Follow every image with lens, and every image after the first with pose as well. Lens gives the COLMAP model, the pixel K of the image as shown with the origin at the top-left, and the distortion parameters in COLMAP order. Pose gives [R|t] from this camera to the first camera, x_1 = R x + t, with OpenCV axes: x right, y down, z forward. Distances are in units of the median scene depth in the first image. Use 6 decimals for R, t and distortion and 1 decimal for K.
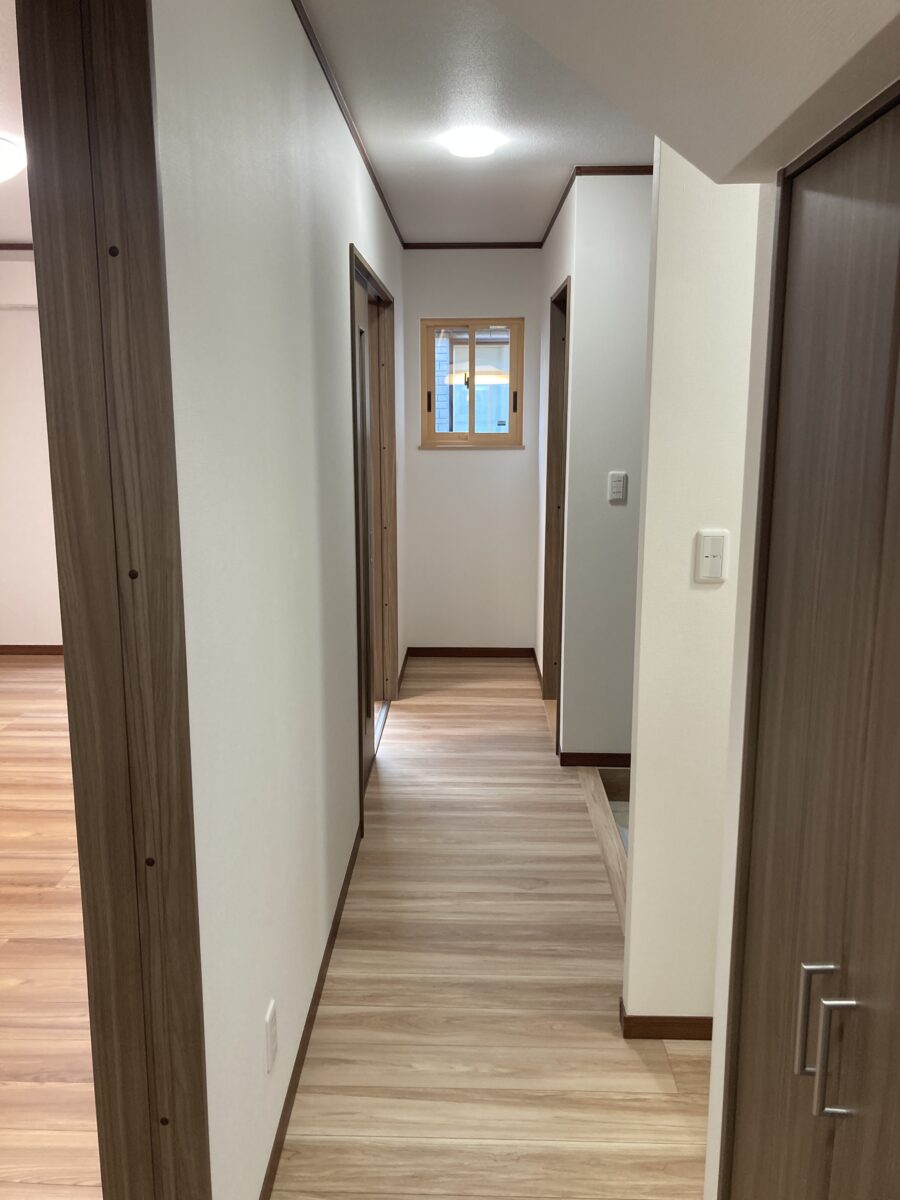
lens RADIAL K [[988.5, 0, 449.4], [0, 988.5, 599.1], [0, 0, 1]] dist [0.034433, -0.029674]
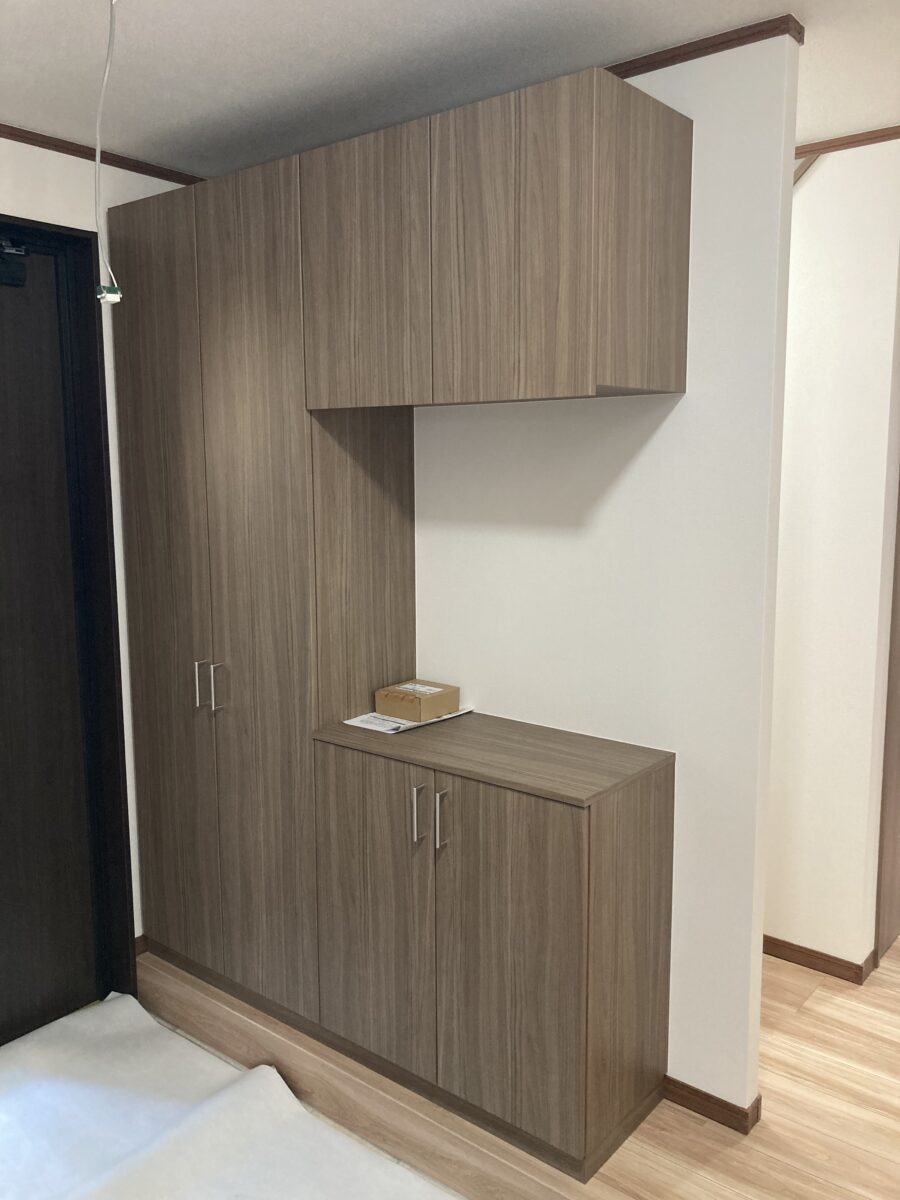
lens RADIAL K [[988.5, 0, 450.8], [0, 988.5, 602.0], [0, 0, 1]] dist [0.034433, -0.029674]
pose [[-0.792825, -0.085180, 0.603467, -0.121262], [0.123246, 0.947318, 0.295635, -0.336250], [-0.596857, 0.308762, -0.740559, 1.655848]]
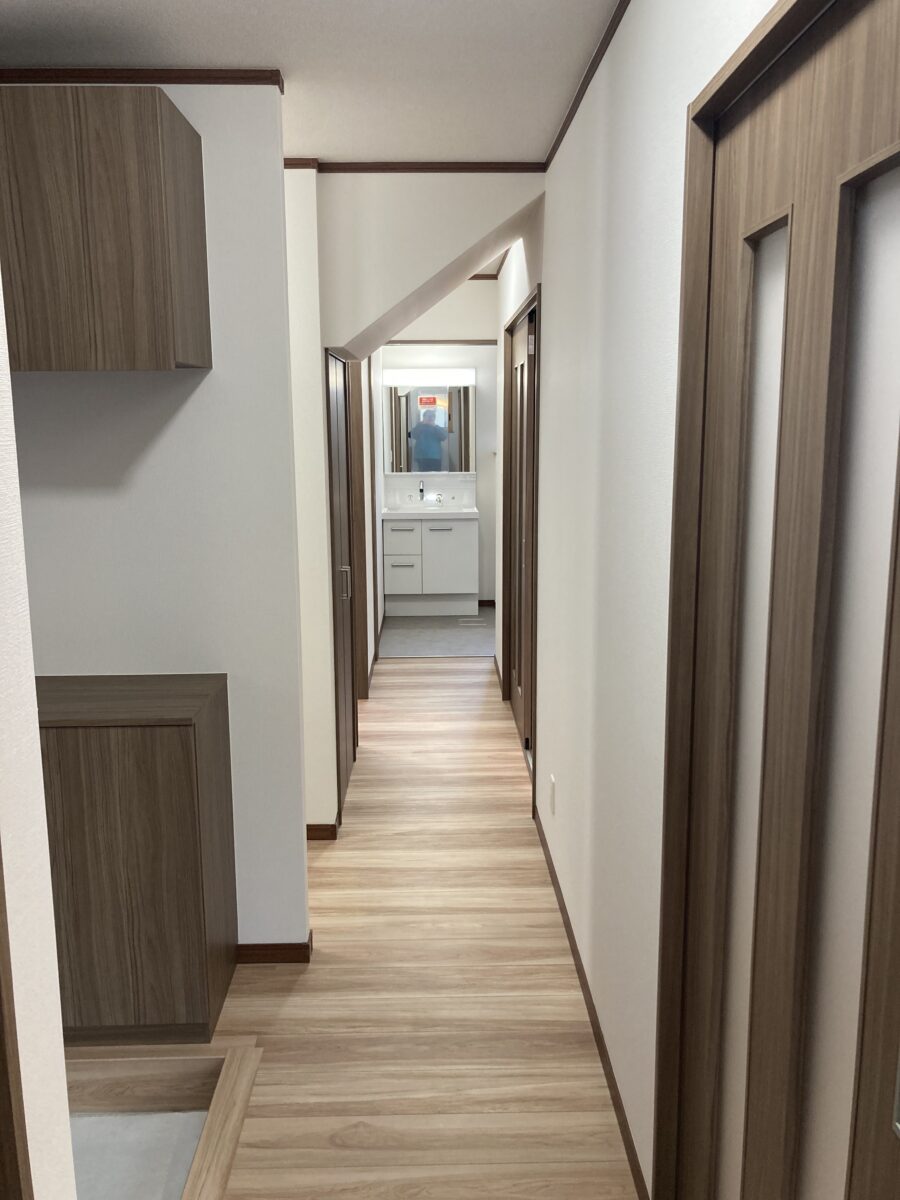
lens RADIAL K [[988.5, 0, 453.0], [0, 988.5, 597.9], [0, 0, 1]] dist [0.034433, -0.029674]
pose [[-0.998697, 0.013385, -0.049243, 0.054906], [-0.005950, 0.927856, 0.372890, -0.390079], [0.050681, 0.372697, -0.926568, 1.880101]]
